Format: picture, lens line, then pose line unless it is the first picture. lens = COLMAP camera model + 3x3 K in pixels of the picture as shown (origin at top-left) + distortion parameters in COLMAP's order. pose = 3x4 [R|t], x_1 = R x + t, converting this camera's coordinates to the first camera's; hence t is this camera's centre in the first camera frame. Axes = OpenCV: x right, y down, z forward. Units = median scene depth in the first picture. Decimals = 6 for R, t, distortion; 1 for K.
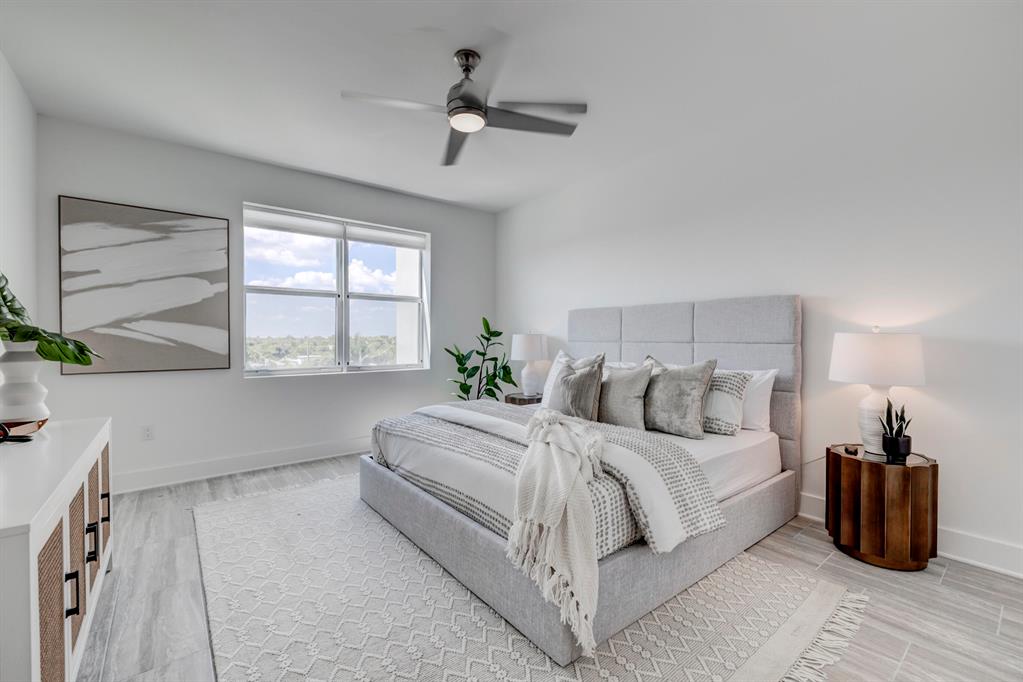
lens RADIAL K [[432.3, 0, 509.4], [0, 432.3, 340.9], [0, 0, 1]] dist [-0.003564, 0.000816]
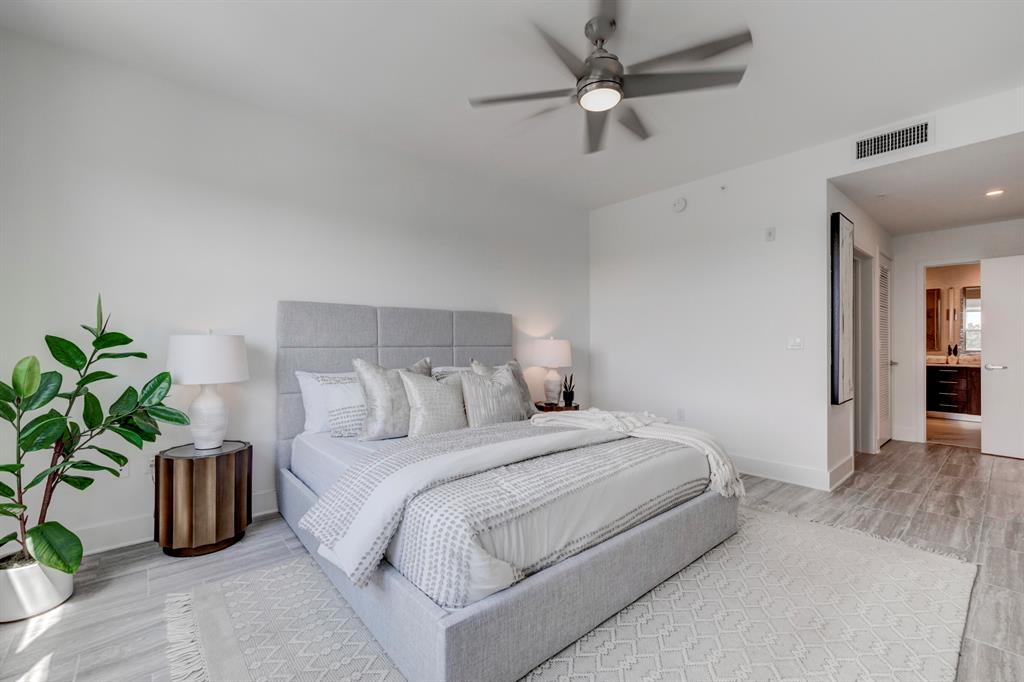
lens RADIAL K [[432.8, 0, 508.0], [0, 432.8, 338.1], [0, 0, 1]] dist [-0.003564, 0.000816]
pose [[-0.037259, 0.007681, 0.999276, -0.864260], [0.003791, 0.999964, -0.007545, -0.011372], [-0.999298, 0.003507, -0.037287, 1.071308]]
